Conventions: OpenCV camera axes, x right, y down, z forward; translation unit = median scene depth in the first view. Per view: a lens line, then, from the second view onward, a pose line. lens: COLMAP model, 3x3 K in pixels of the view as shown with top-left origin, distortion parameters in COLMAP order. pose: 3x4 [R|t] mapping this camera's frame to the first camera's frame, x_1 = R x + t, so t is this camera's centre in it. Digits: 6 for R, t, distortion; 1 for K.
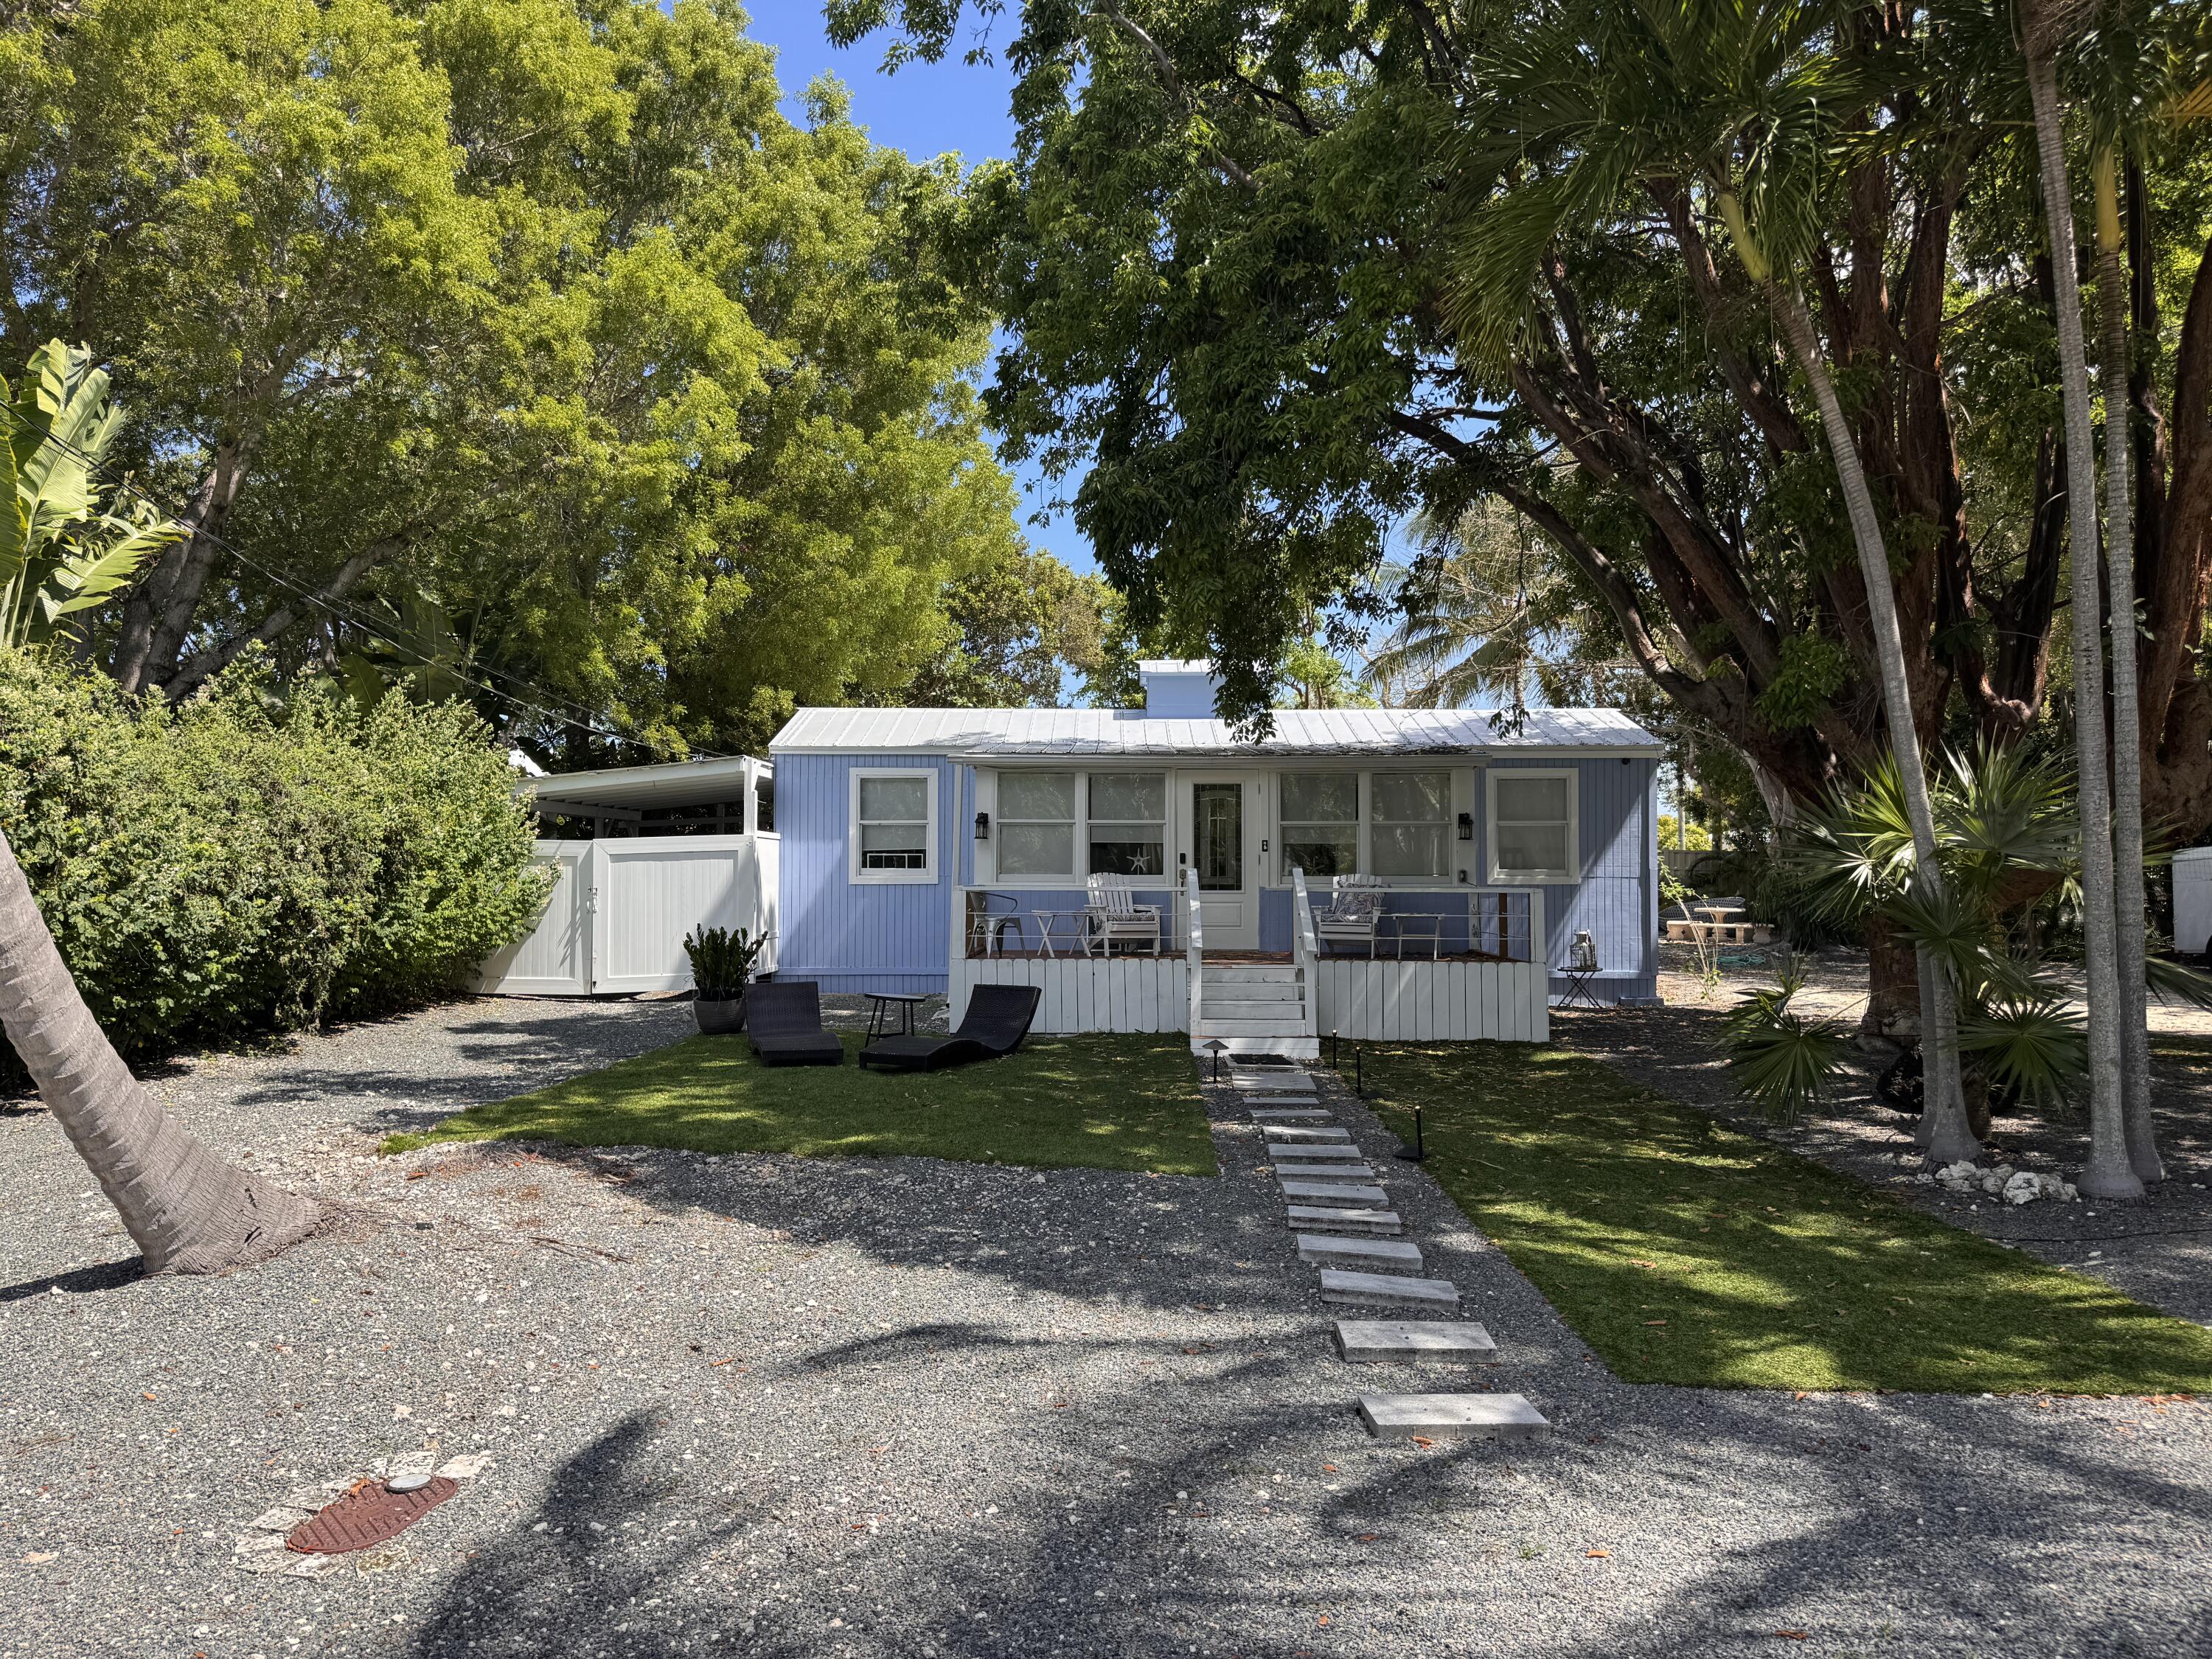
lens RADIAL K [[1540.2, 0, 1104.8], [0, 1540.2, 827.8], [0, 0, 1]] dist [0.002737, 0.002539]
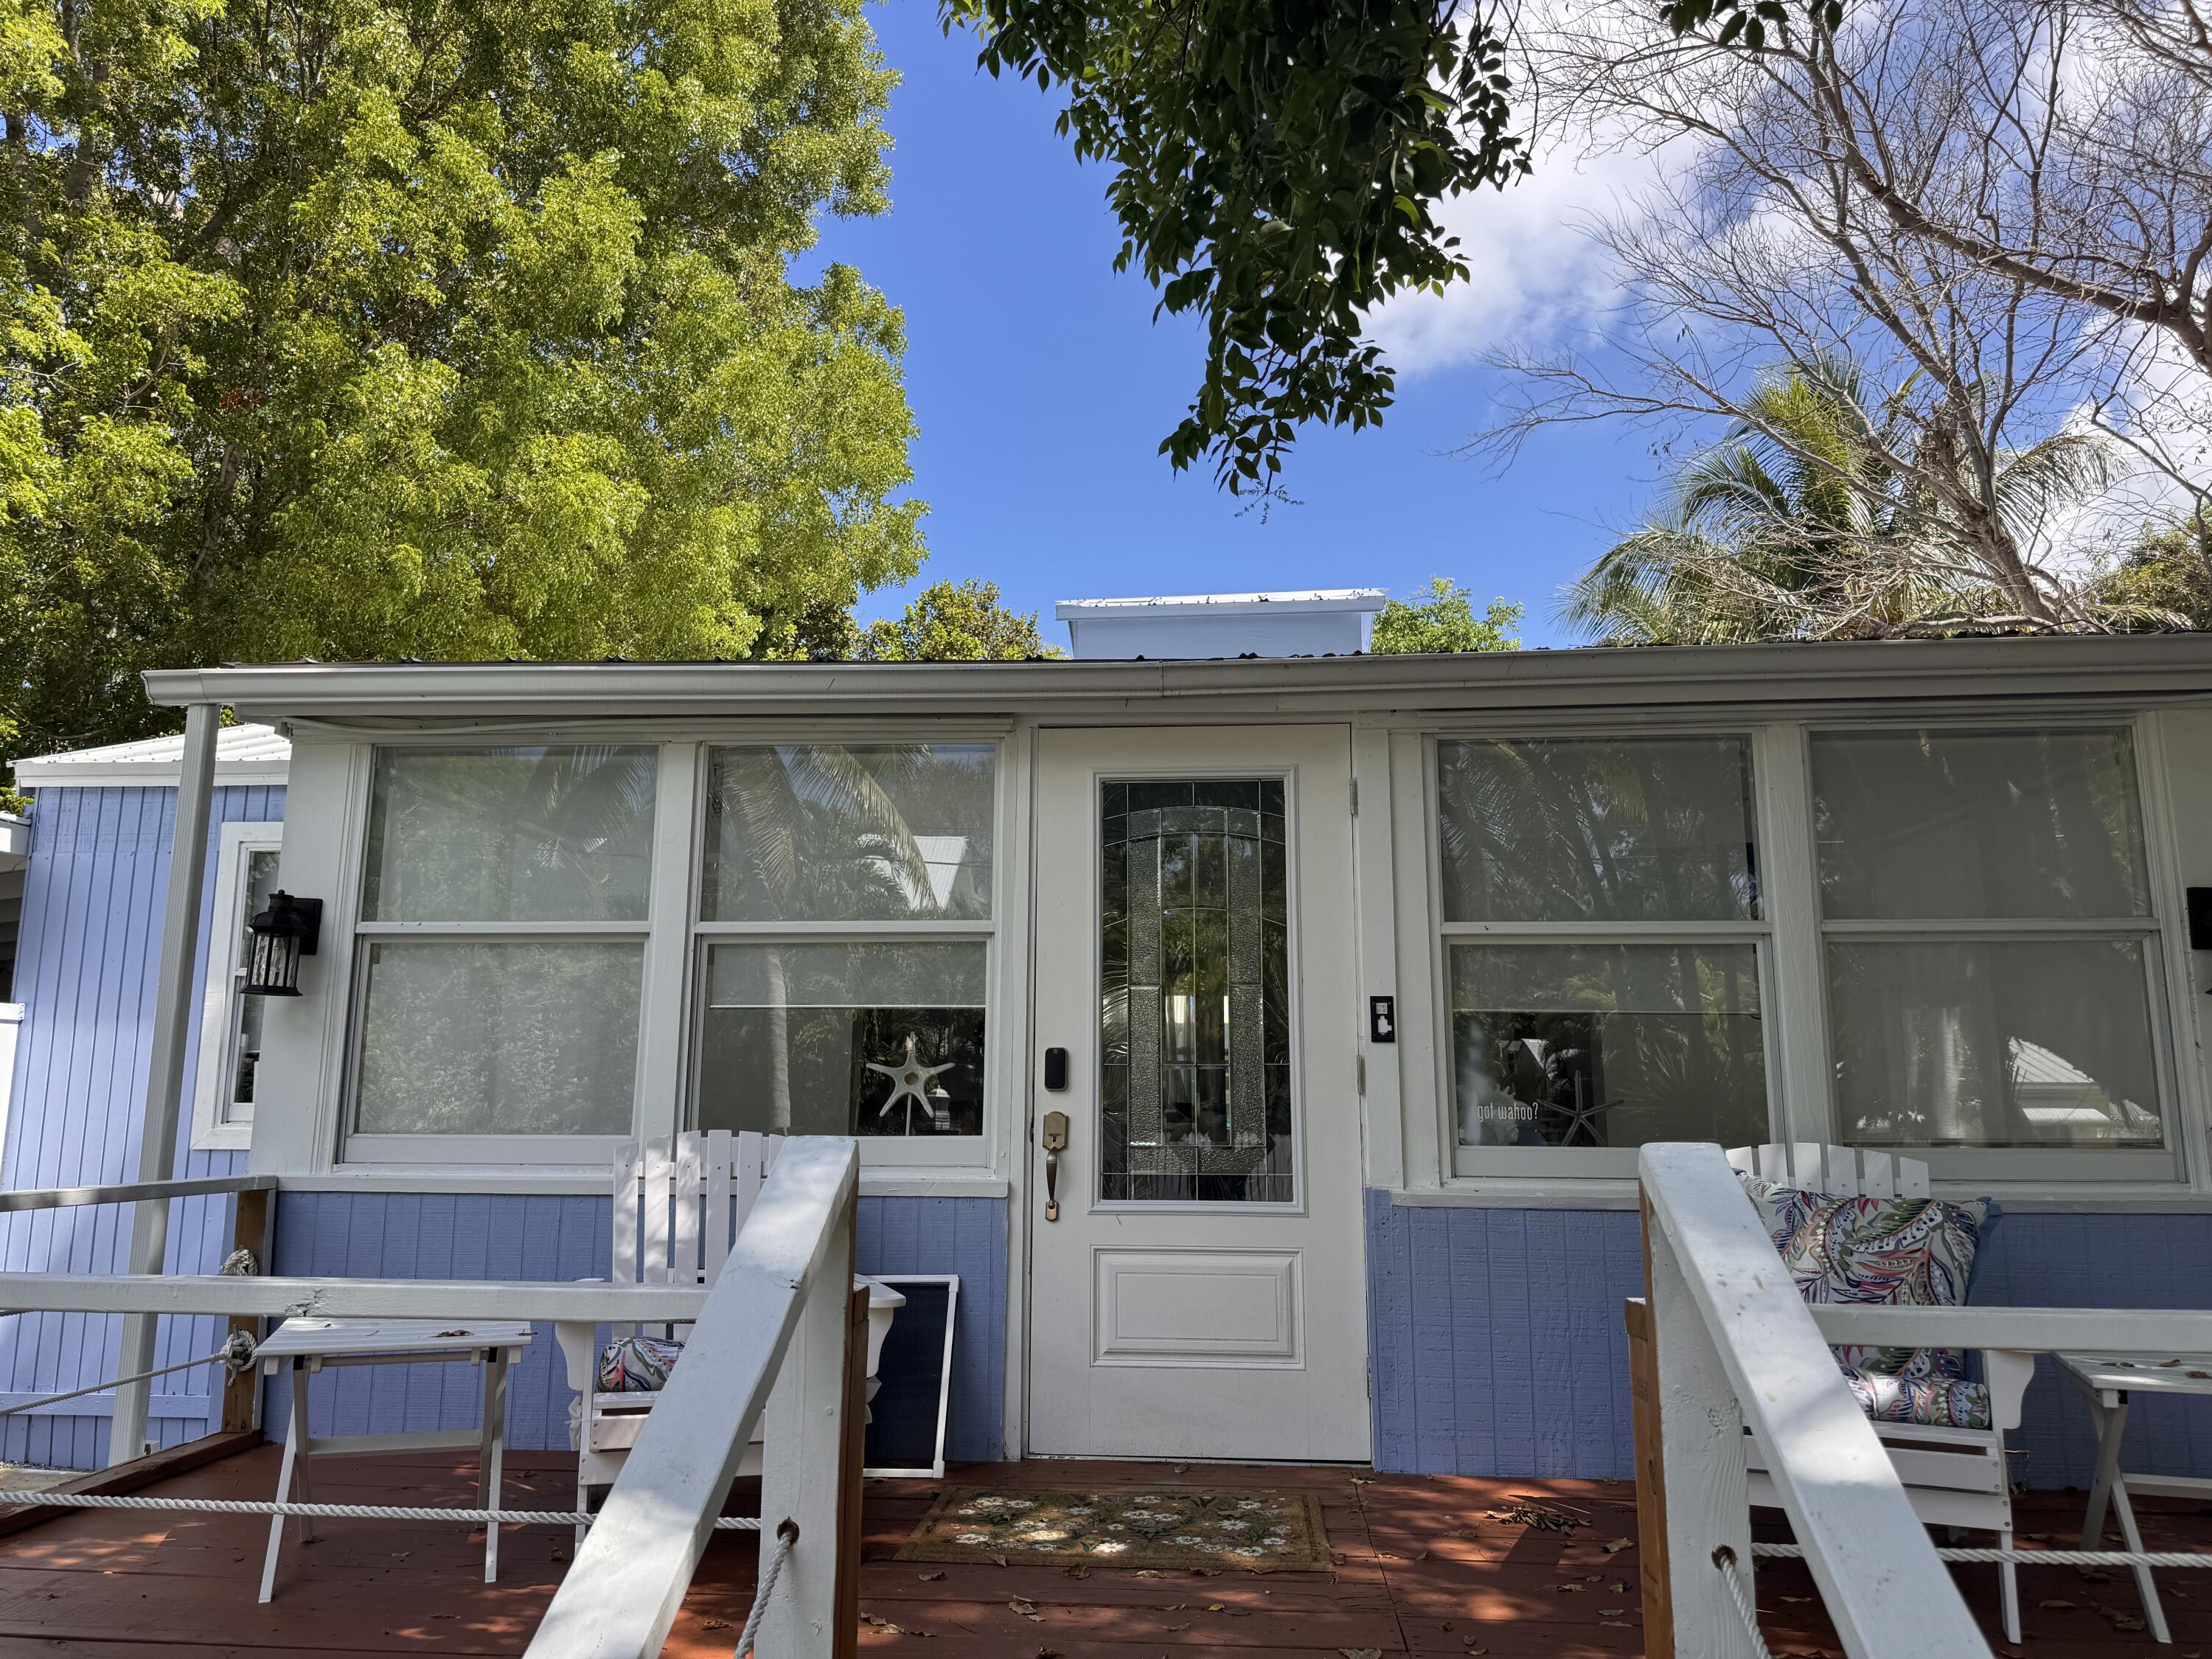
lens RADIAL K [[1540.2, 0, 1109.6], [0, 1540.2, 827.6], [0, 0, 1]] dist [0.002737, 0.002539]
pose [[0.999625, -0.003518, -0.027154, 0.066087], [0.000233, 0.992768, -0.120045, 0.010541], [0.027380, 0.119993, 0.992397, 0.740392]]
